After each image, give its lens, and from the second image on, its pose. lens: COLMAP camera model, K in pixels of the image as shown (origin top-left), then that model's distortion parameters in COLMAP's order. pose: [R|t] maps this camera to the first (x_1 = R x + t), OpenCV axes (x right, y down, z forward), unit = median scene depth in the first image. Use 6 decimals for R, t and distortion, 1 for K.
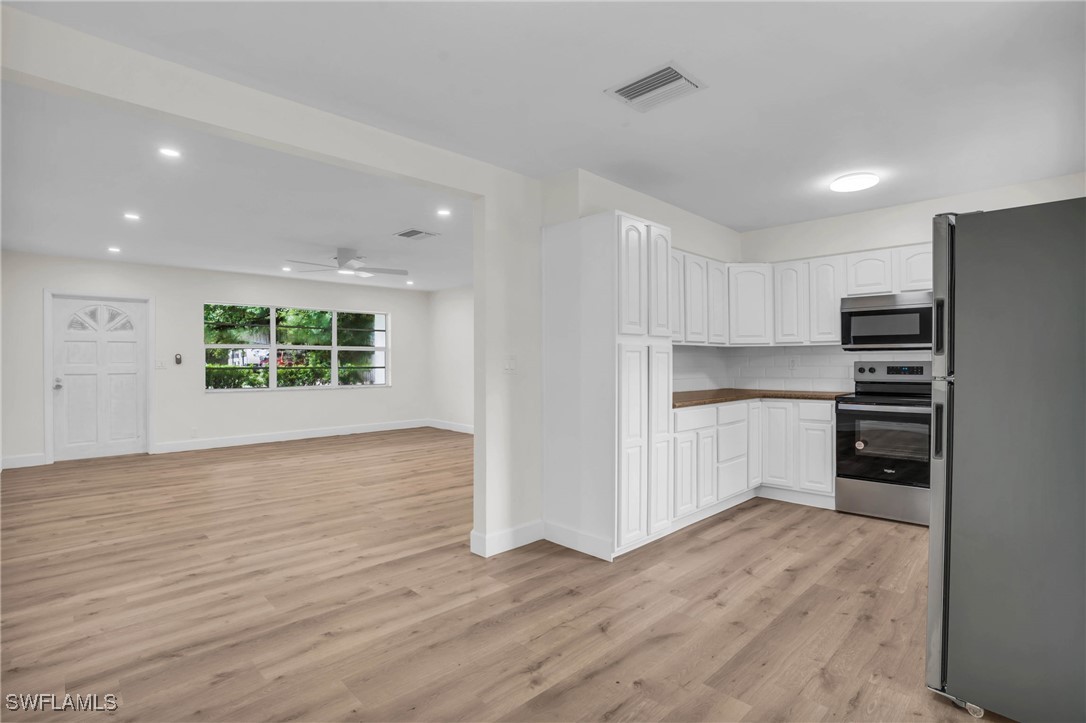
lens RADIAL K [[544.4, 0, 525.0], [0, 544.4, 361.2], [0, 0, 1]] dist [-0.000686, 0.000799]
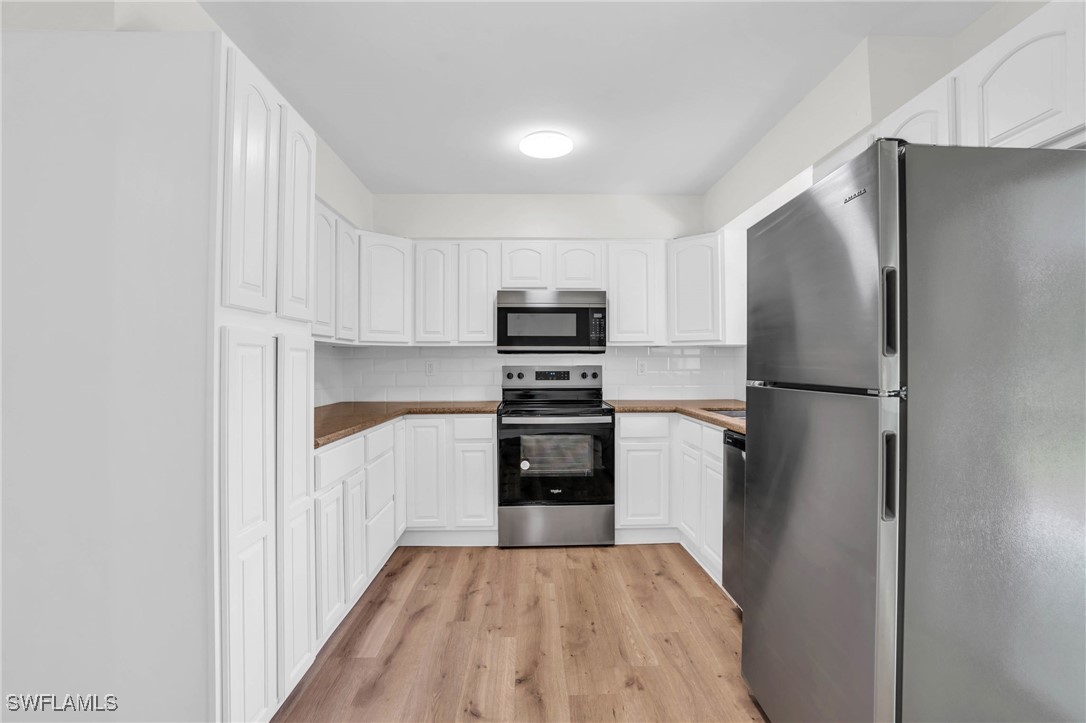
lens RADIAL K [[522.1, 0, 543.0], [0, 522.1, 361.5], [0, 0, 1]] dist [-0.031275, 0.000276]
pose [[0.656833, 0.006288, 0.754009, 0.019947], [-0.000677, 0.999970, -0.007749, -0.000022], [-0.754035, 0.004579, 0.656818, 0.429669]]
